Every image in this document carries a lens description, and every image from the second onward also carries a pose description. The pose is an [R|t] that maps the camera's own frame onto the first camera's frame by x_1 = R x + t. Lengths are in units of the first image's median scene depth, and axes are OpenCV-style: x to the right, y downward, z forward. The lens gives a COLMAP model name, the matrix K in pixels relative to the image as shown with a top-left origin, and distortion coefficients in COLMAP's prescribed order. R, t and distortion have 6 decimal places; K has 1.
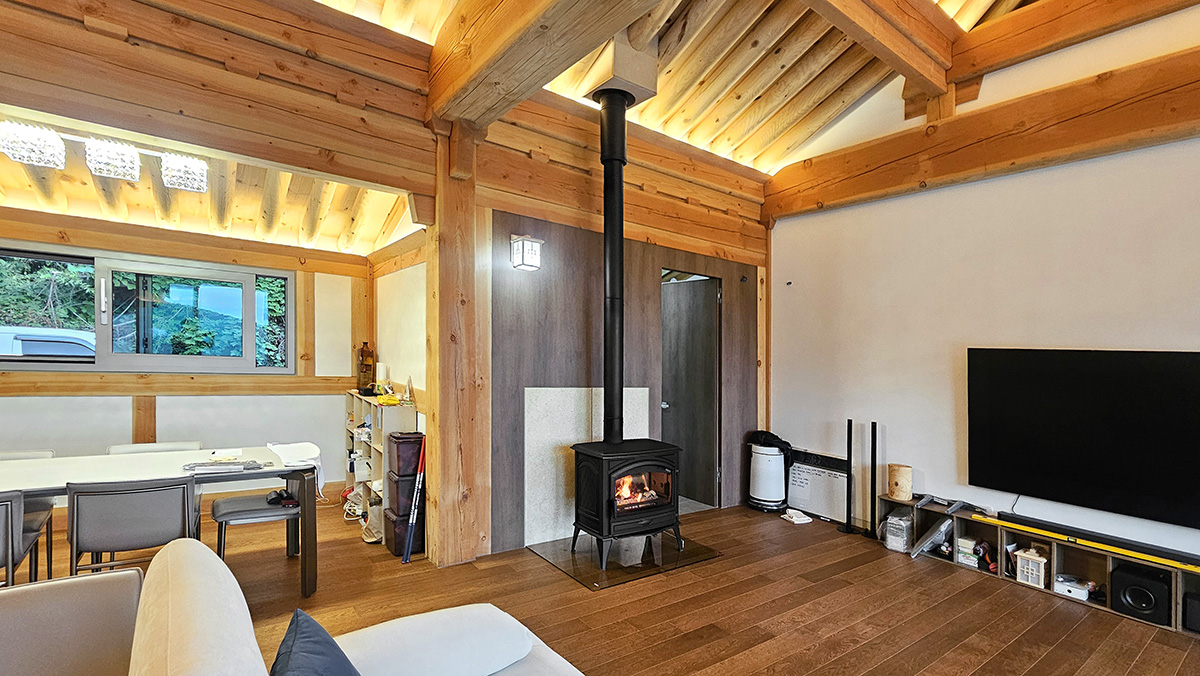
lens RADIAL K [[432.0, 0, 625.5], [0, 432.0, 344.8], [0, 0, 1]] dist [0.010090, -0.000006]
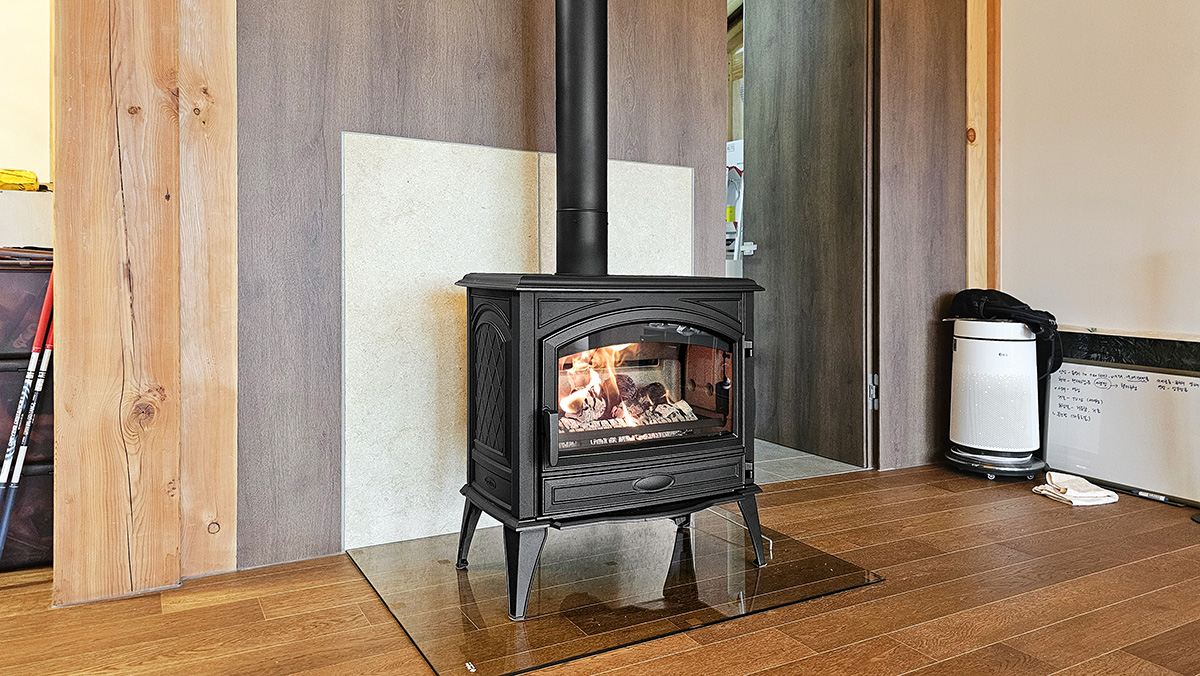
lens RADIAL K [[782.3, 0, 670.5], [0, 782.3, 249.2], [0, 0, 1]] dist [0.042271, -0.013372]
pose [[0.999024, -0.009697, -0.043091, 0.064852], [0.011523, 0.999037, 0.042330, 0.149683], [0.042639, -0.042785, 0.998174, 0.286882]]
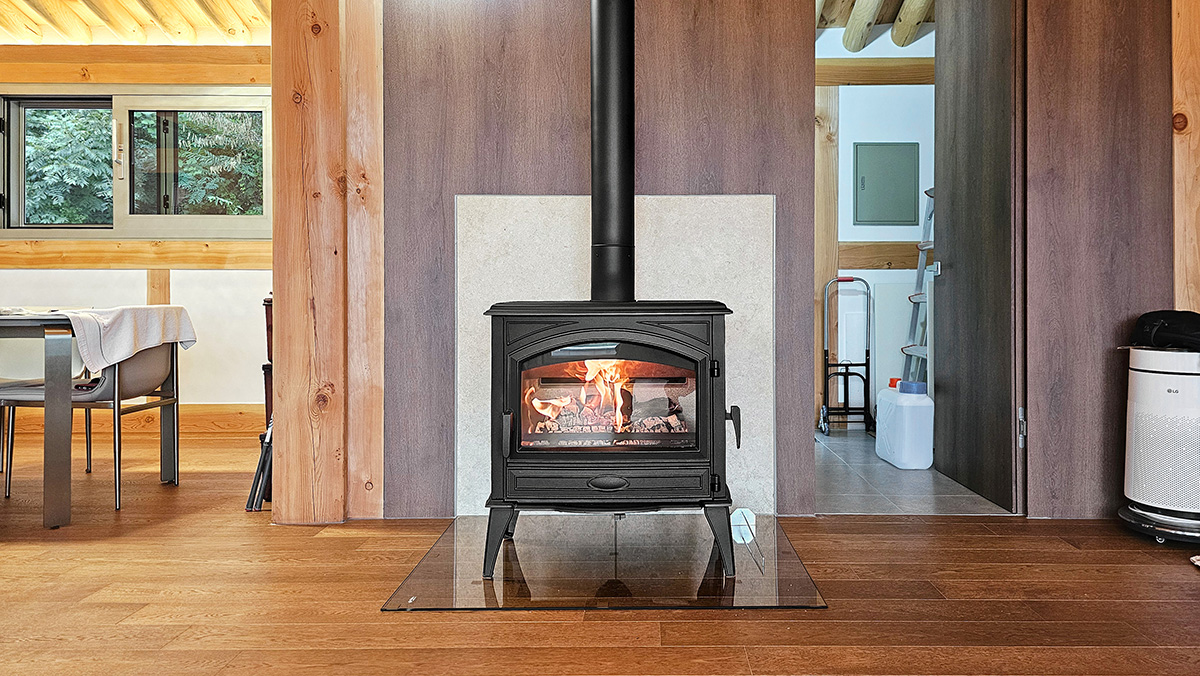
lens RADIAL K [[782.3, 0, 647.4], [0, 782.3, 256.8], [0, 0, 1]] dist [0.042271, -0.013372]
pose [[0.847434, -0.051147, -0.528431, 0.353788], [0.062546, 0.998035, 0.003704, 0.153643], [0.527203, -0.036190, 0.848968, 0.311829]]
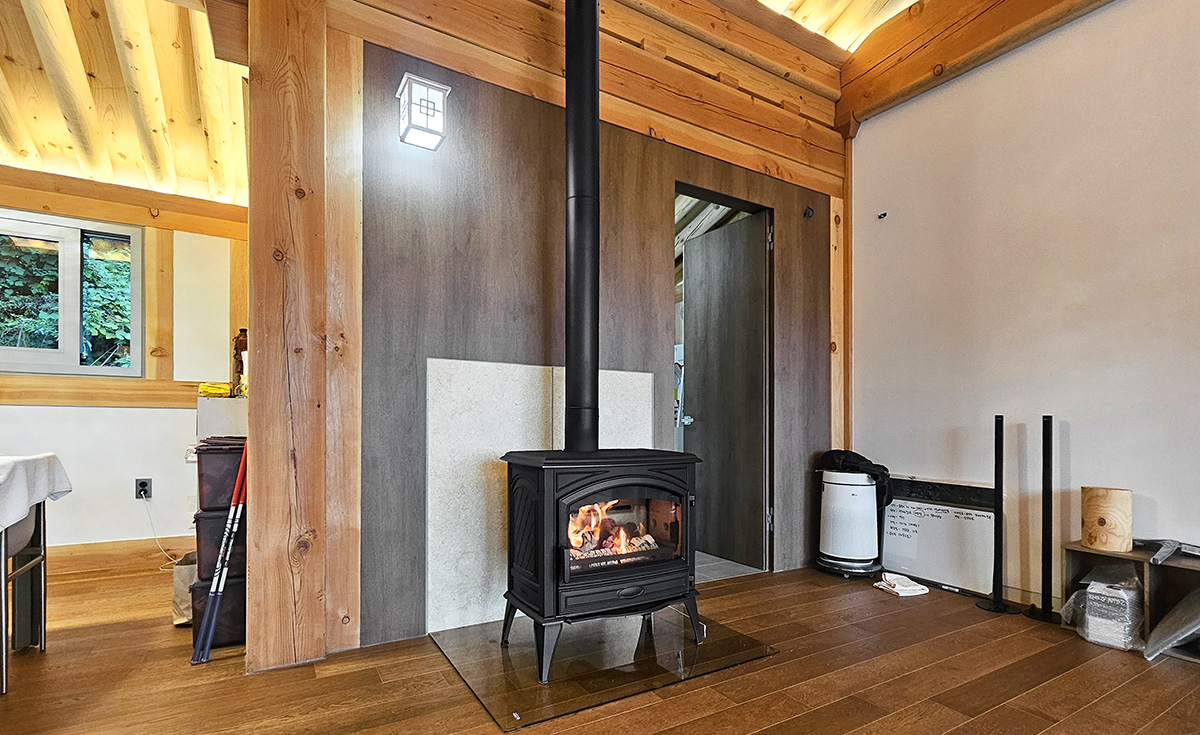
lens RADIAL K [[538.9, 0, 636.1], [0, 538.9, 389.1], [0, 0, 1]] dist [0.008654, -0.002027]
pose [[0.999543, -0.008200, -0.029100, 0.053761], [0.008845, 0.999717, 0.022081, 0.108776], [0.028911, -0.022328, 0.999333, 0.253960]]
